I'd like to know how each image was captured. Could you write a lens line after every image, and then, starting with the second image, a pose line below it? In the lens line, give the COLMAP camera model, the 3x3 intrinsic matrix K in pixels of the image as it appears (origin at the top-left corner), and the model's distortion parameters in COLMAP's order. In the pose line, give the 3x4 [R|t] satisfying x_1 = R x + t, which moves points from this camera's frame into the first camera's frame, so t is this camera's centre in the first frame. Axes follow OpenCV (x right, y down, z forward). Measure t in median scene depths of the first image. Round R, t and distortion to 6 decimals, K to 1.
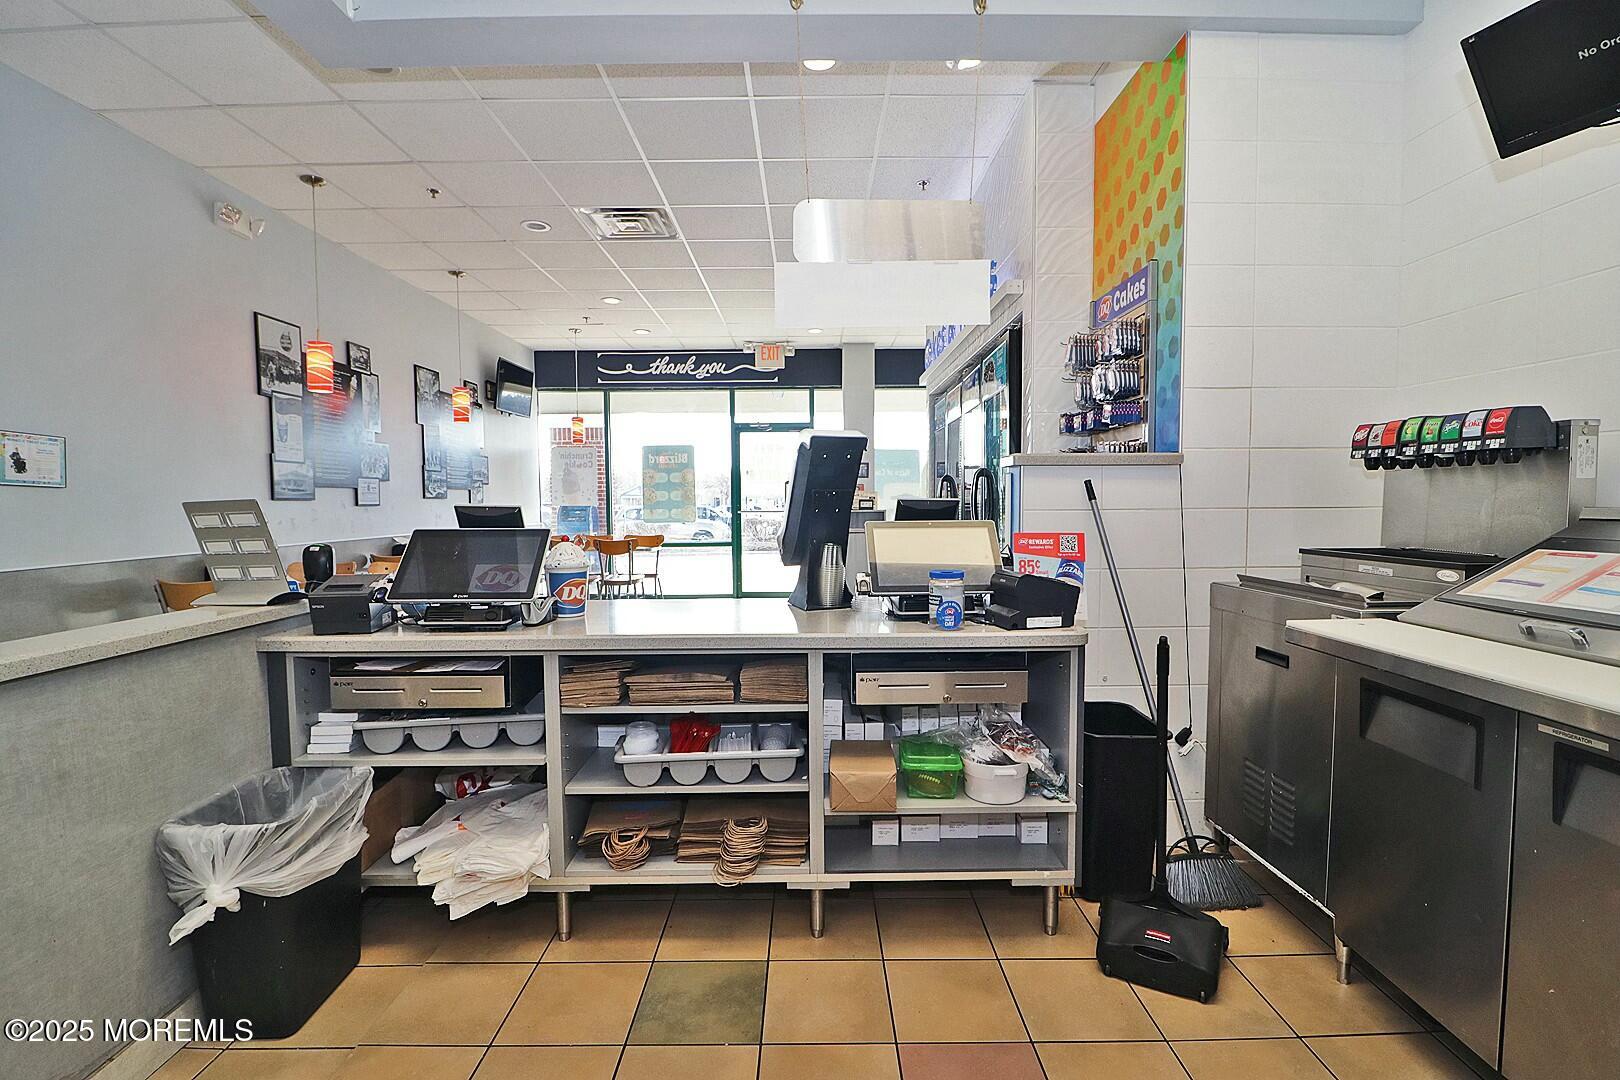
lens RADIAL K [[748.5, 0, 809.1], [0, 748.5, 544.9], [0, 0, 1]] dist [0.000879, -0.010730]
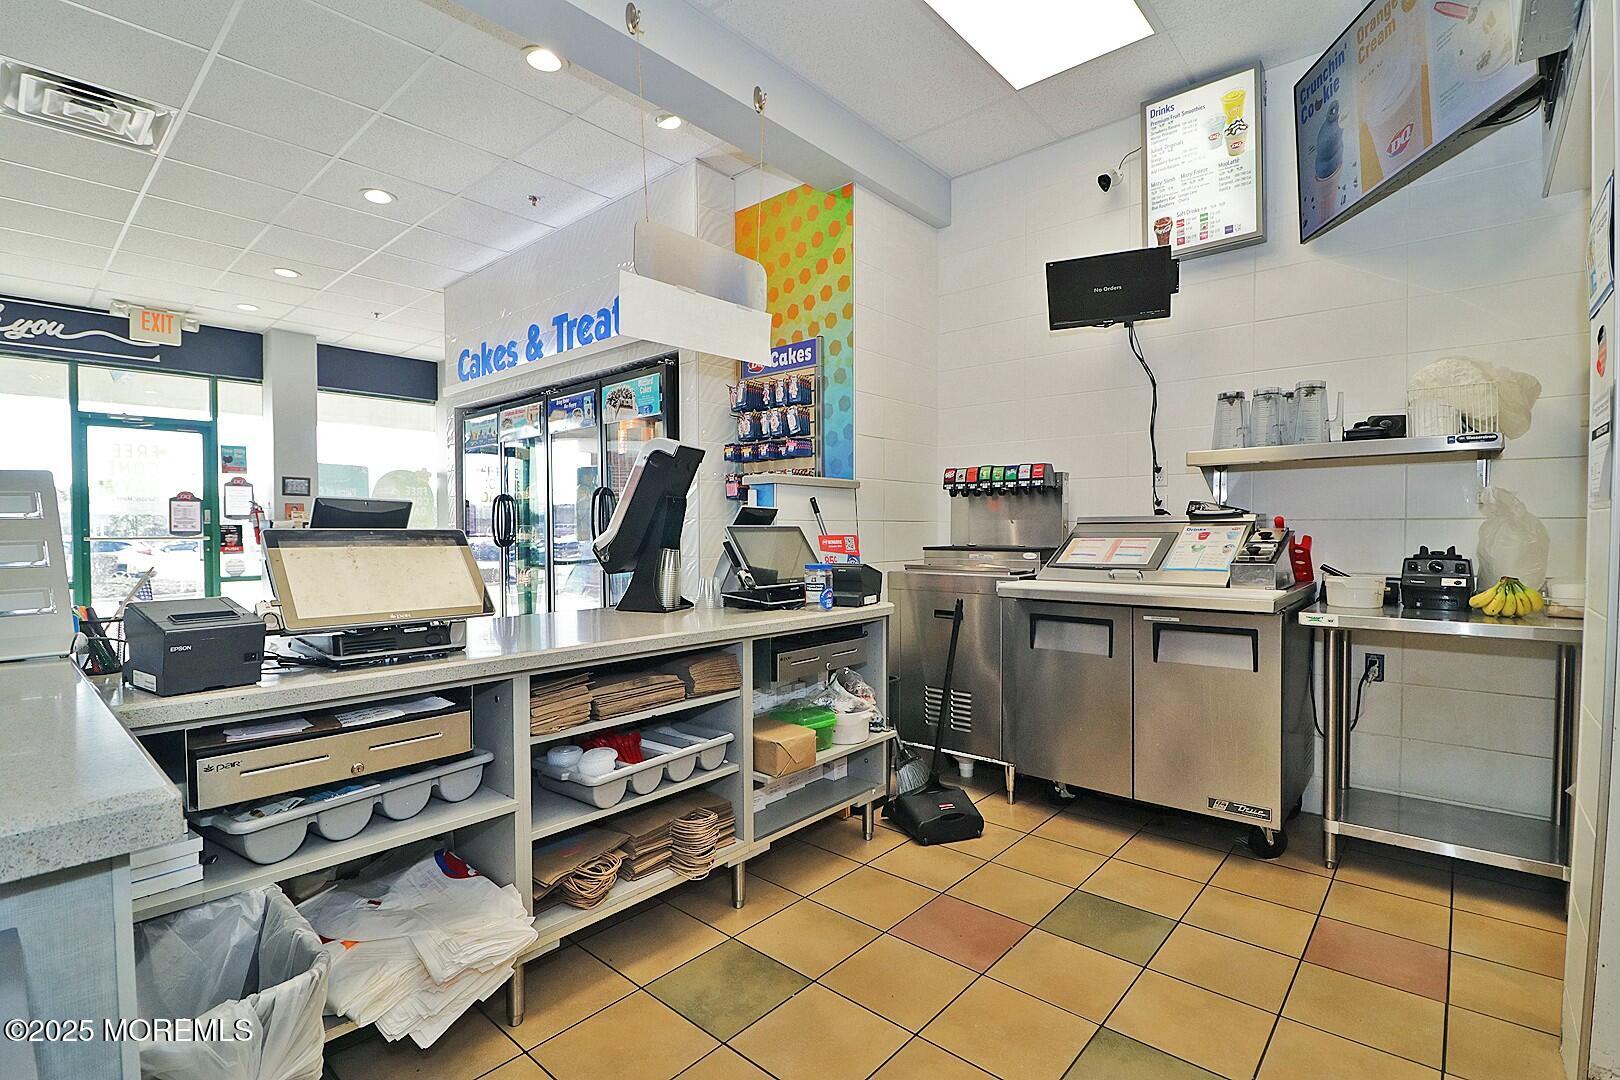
lens RADIAL K [[748.5, 0, 809.1], [0, 748.5, 544.9], [0, 0, 1]] dist [0.000879, -0.010730]
pose [[0.664427, -0.010034, 0.747286, -0.537919], [0.042546, 0.998796, -0.024418, 0.023764], [-0.746141, 0.048019, 0.664054, 0.136026]]
